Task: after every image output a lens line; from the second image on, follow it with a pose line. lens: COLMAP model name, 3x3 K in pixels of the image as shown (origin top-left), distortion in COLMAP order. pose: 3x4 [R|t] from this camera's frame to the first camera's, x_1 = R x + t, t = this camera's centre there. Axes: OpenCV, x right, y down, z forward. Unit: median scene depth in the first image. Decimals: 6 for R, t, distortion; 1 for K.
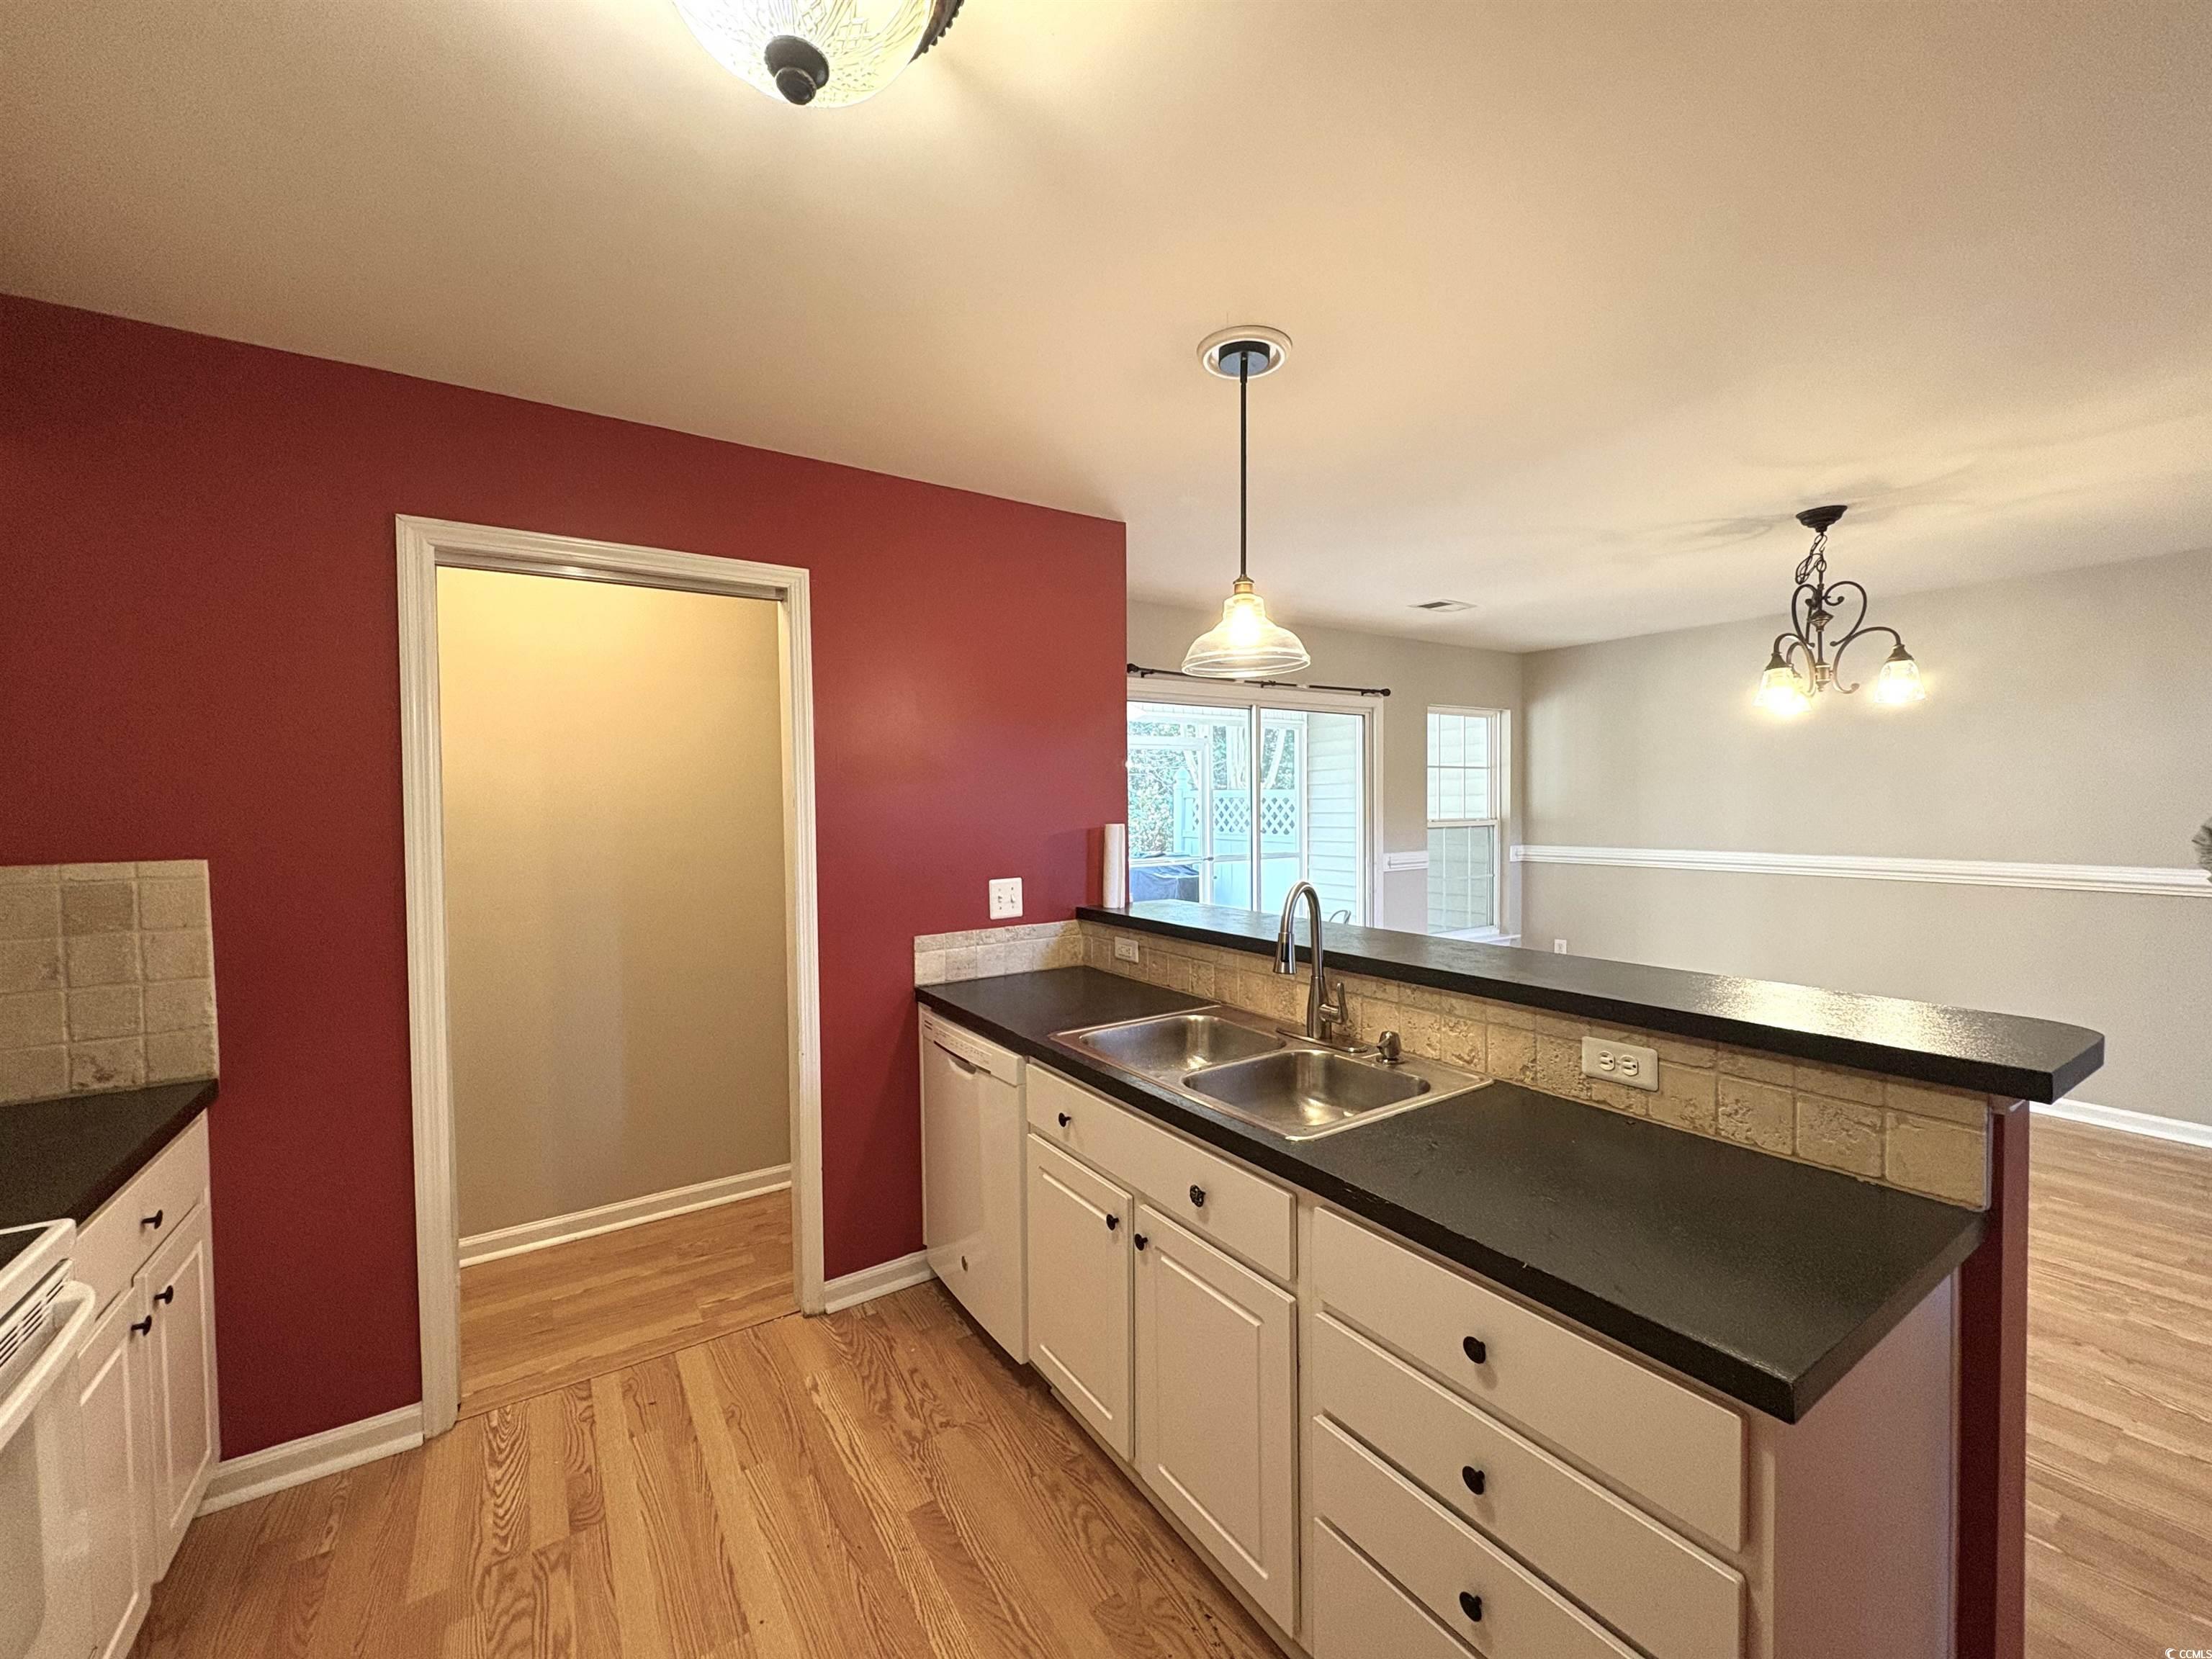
lens RADIAL K [[880.2, 0, 1099.4], [0, 880.2, 839.9], [0, 0, 1]] dist [-0.000342, 0.000055]
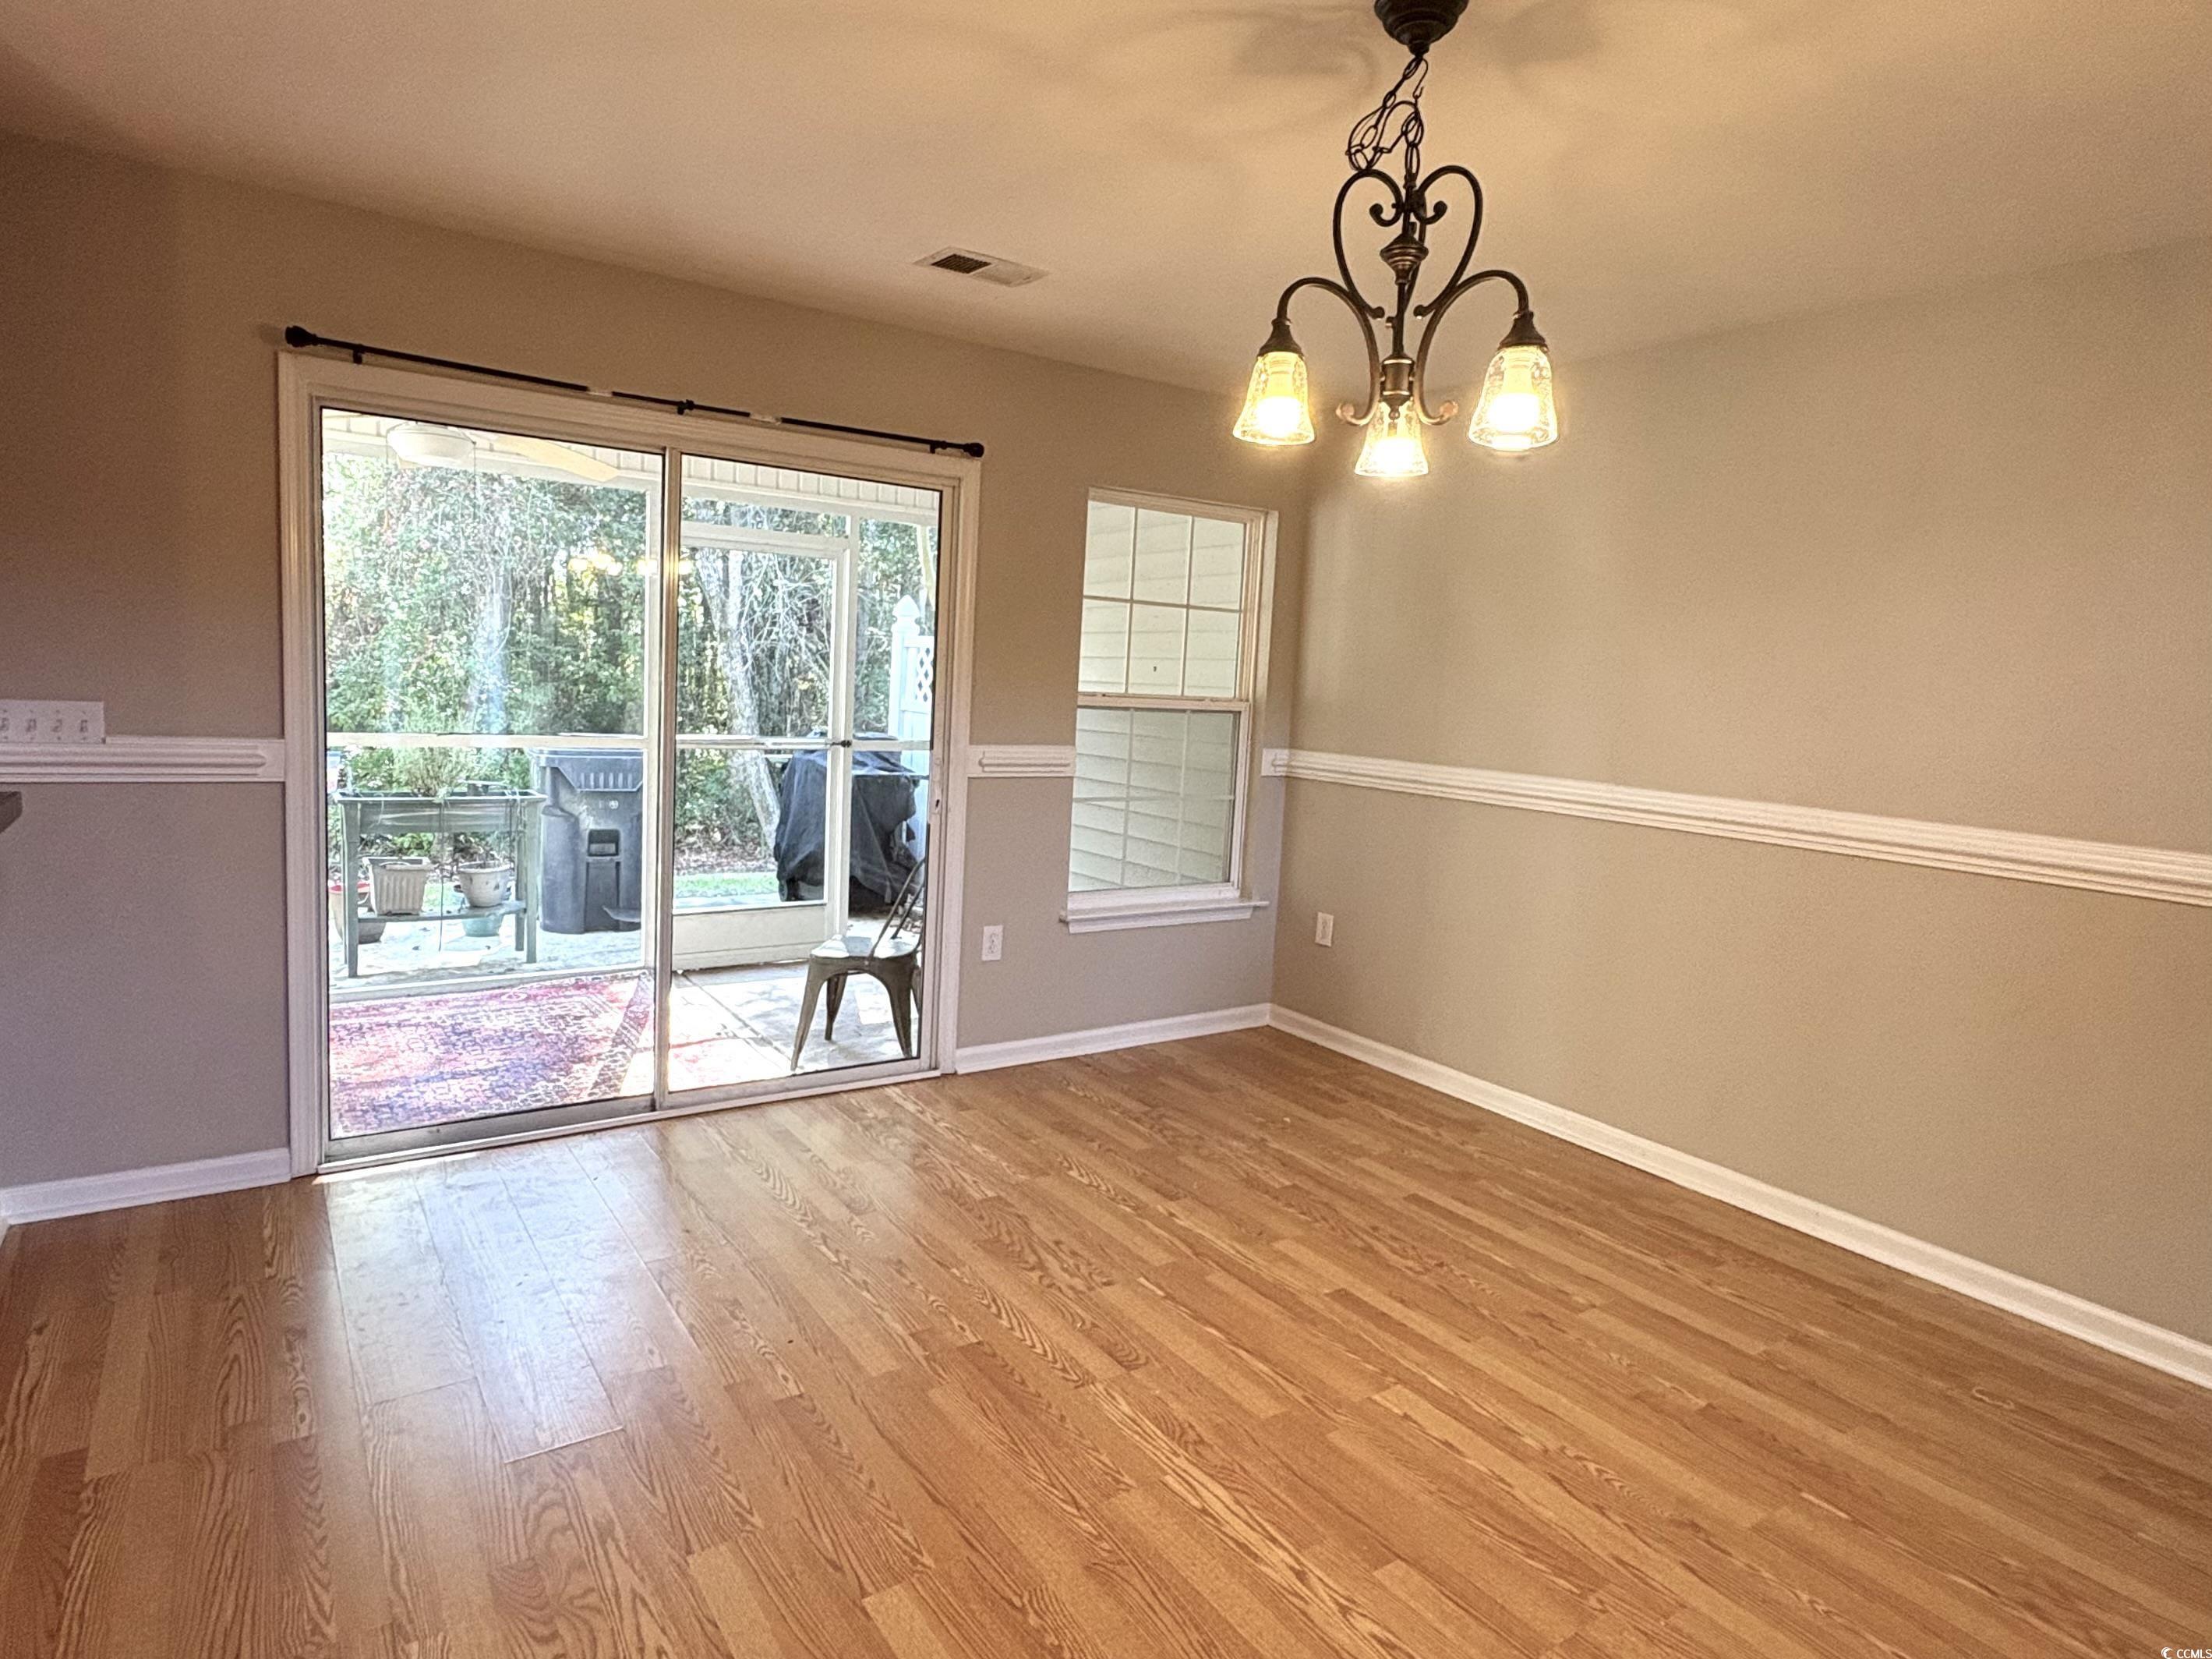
lens RADIAL K [[1248.5, 0, 1103.0], [0, 1248.5, 821.8], [0, 0, 1]] dist [-0.007365, -0.000762]
pose [[0.997746, 0.059153, 0.031673, 0.391735], [-0.061422, 0.995198, 0.076208, -0.001571], [-0.027013, -0.077982, 0.996589, 0.206818]]
